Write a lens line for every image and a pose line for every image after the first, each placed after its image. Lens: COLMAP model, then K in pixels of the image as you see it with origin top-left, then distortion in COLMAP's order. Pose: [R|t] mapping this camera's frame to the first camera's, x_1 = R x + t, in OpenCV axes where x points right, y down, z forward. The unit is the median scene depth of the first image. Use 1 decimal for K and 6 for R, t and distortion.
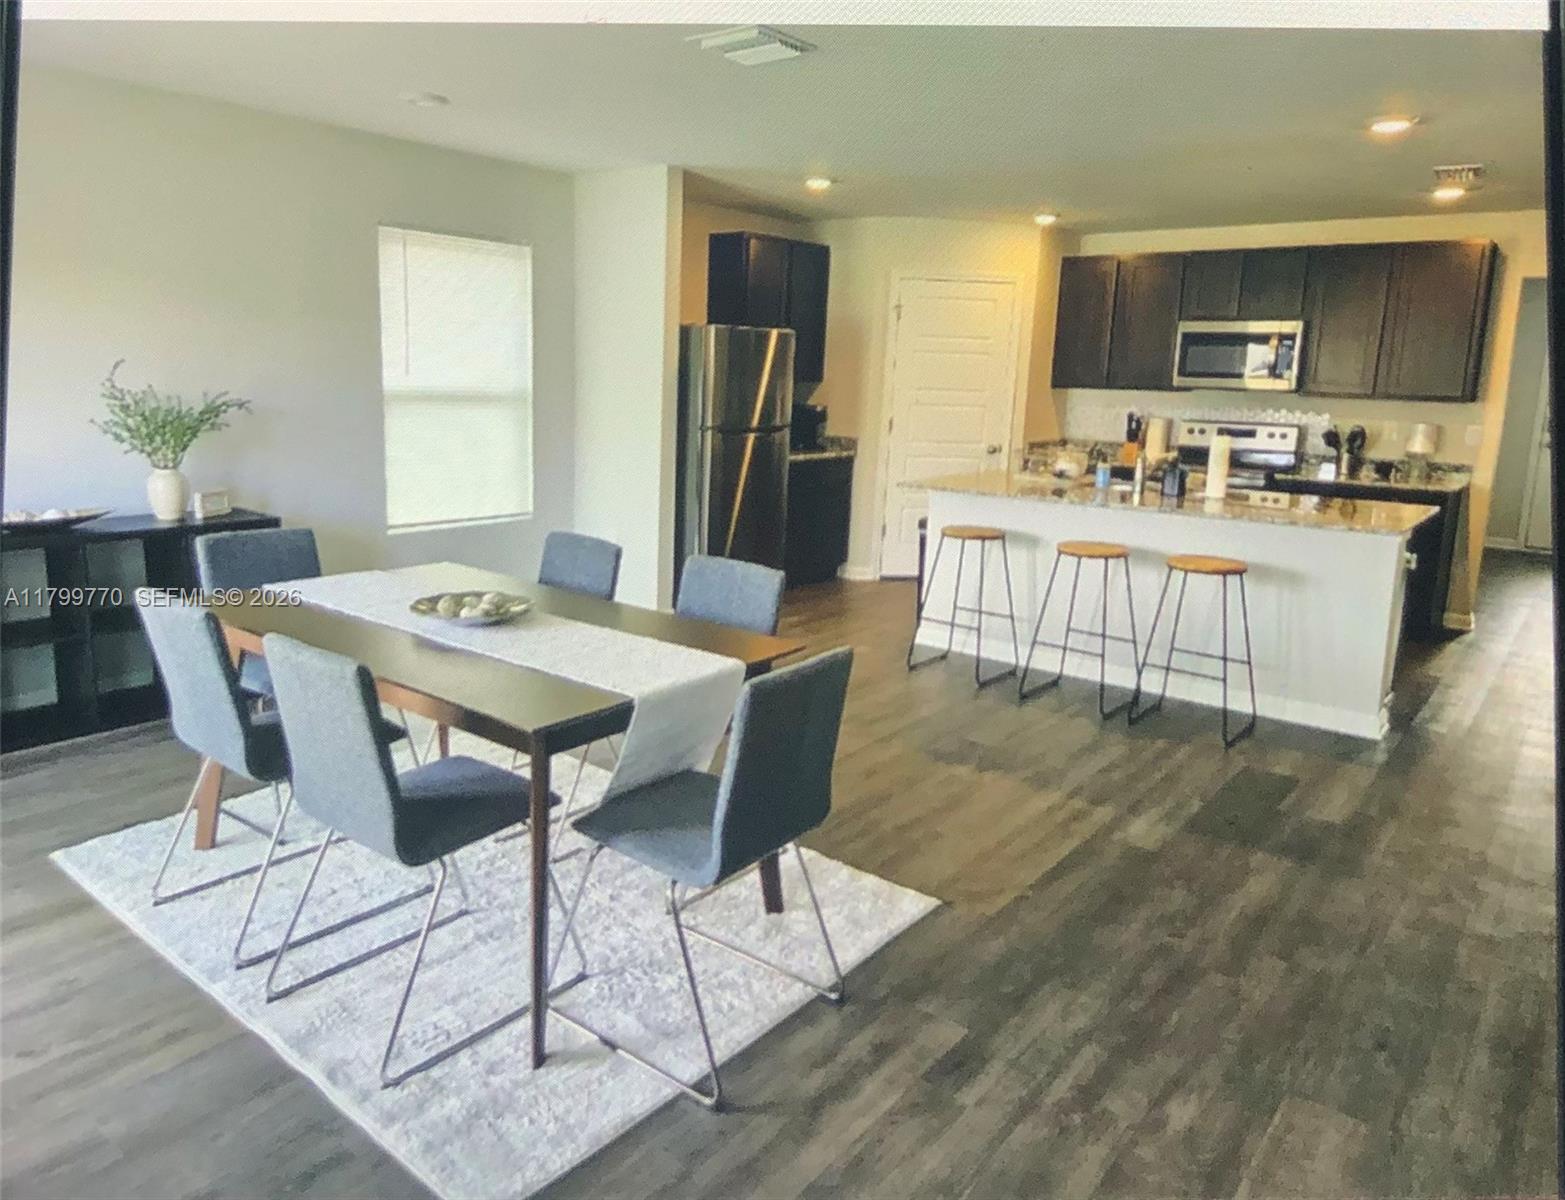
lens RADIAL K [[1045.4, 0, 801.0], [0, 1045.4, 593.9], [0, 0, 1]] dist [0.052512, 0.000324]
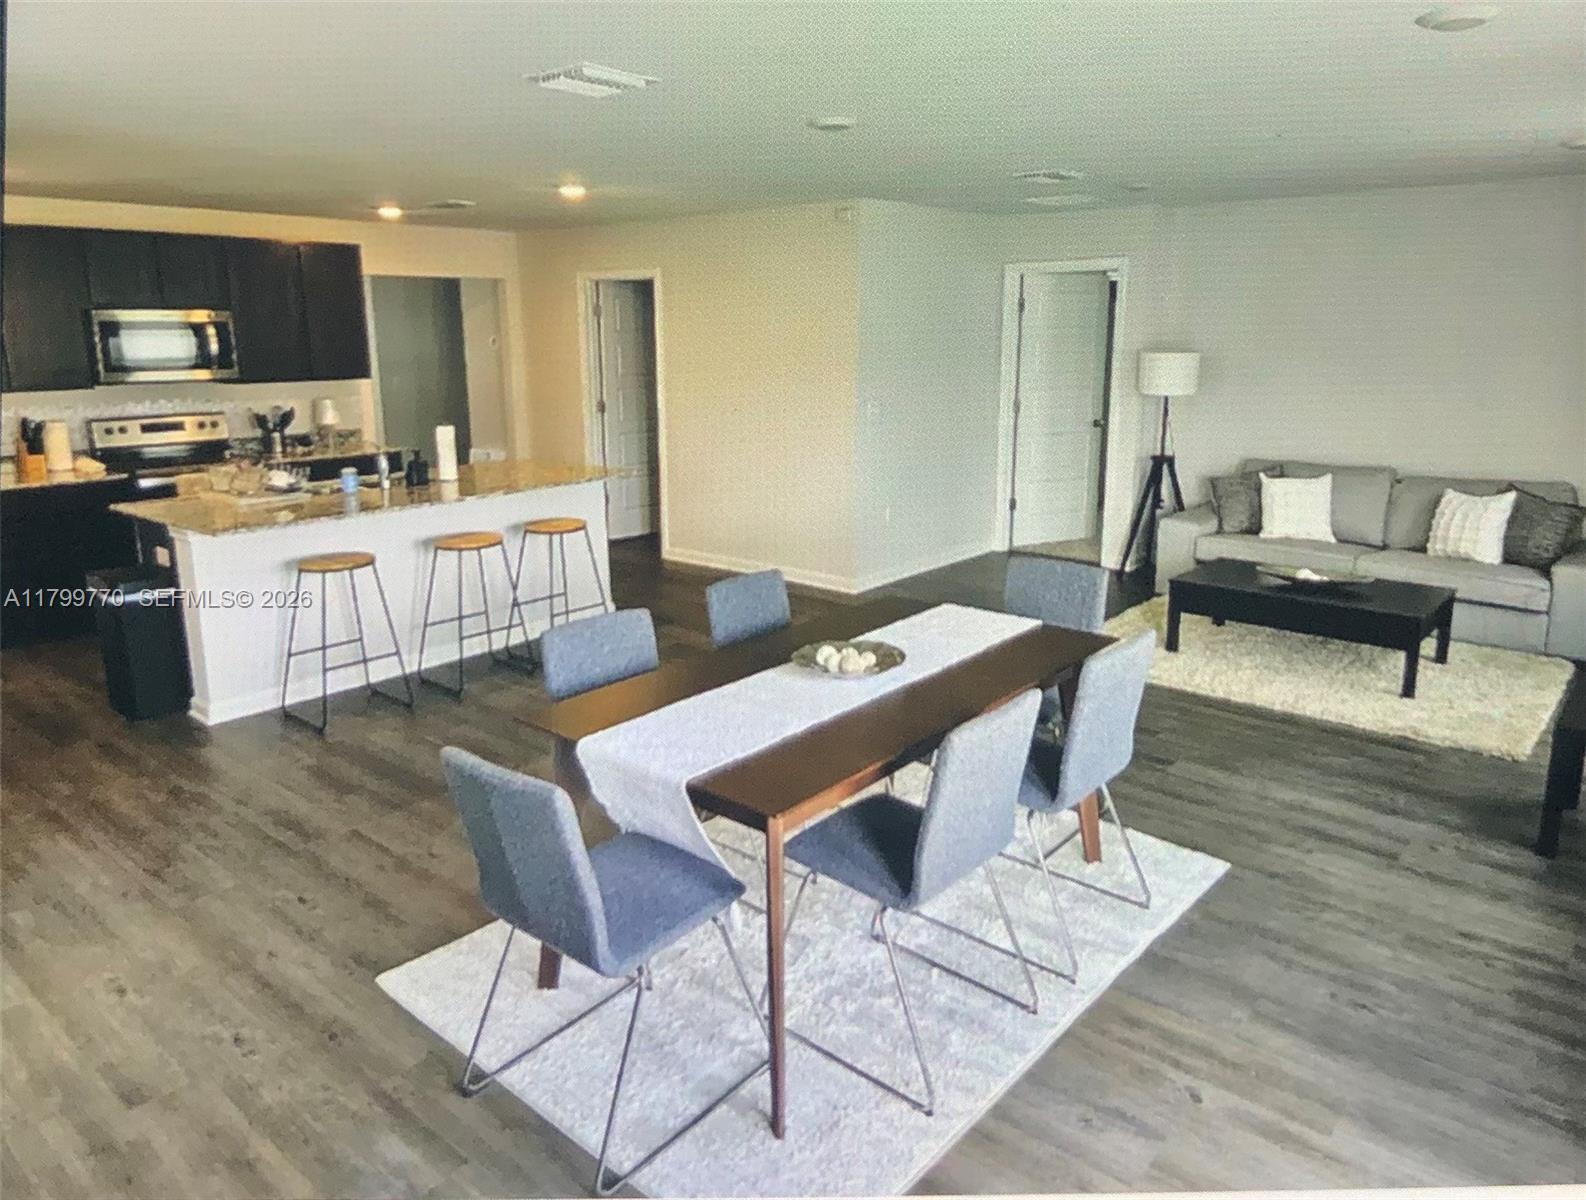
lens RADIAL K [[1059.5, 0, 811.8], [0, 1059.5, 593.8], [0, 0, 1]] dist [0.052512, 0.000324]
pose [[0.033008, -0.268982, 0.962579, -0.554909], [0.234708, 0.938257, 0.254137, -0.128687], [-0.971505, 0.217537, 0.094102, 0.404699]]
